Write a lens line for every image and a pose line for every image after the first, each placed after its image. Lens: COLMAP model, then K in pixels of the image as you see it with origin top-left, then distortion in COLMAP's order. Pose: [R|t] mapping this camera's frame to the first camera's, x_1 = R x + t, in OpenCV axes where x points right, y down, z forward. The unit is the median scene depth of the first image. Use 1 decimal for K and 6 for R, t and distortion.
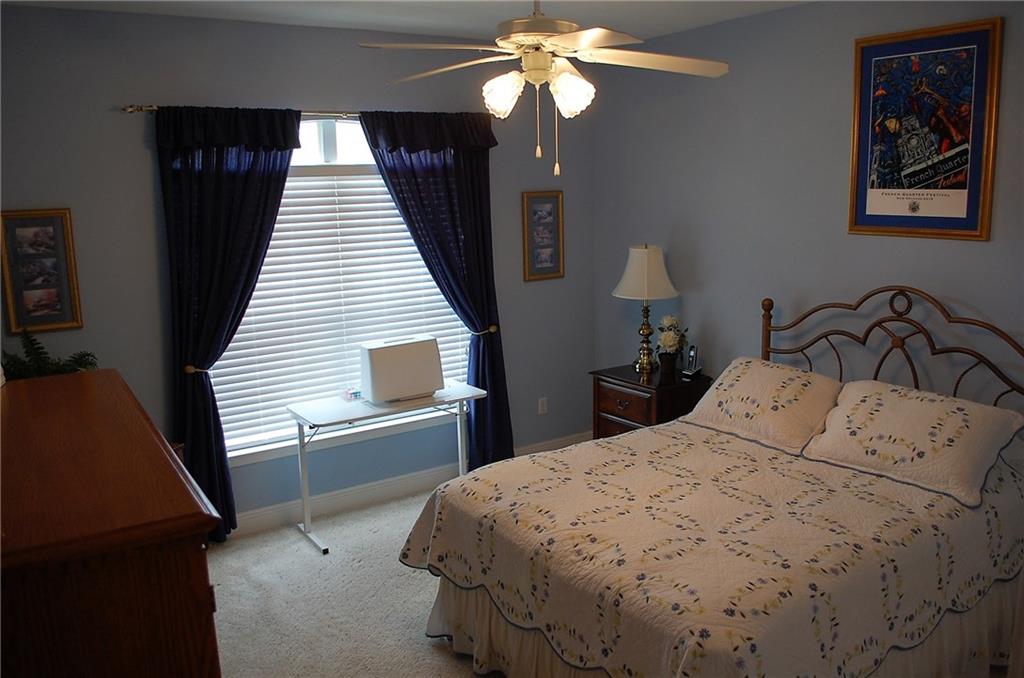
lens RADIAL K [[802.5, 0, 510.1], [0, 802.5, 341.1], [0, 0, 1]] dist [-0.085665, 0.003184]
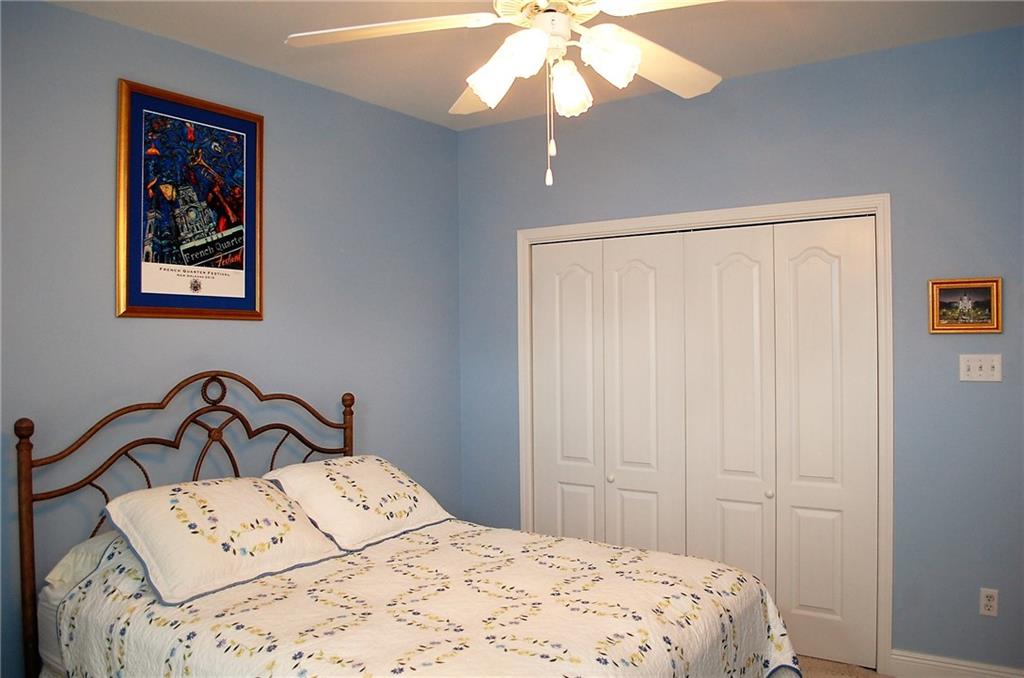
lens RADIAL K [[802.5, 0, 509.9], [0, 802.5, 338.9], [0, 0, 1]] dist [-0.085665, 0.003184]
pose [[-0.358134, 0.030947, 0.933157, -0.471915], [0.192789, 0.980363, 0.041478, -0.078949], [-0.913550, 0.194757, -0.357067, 1.011895]]
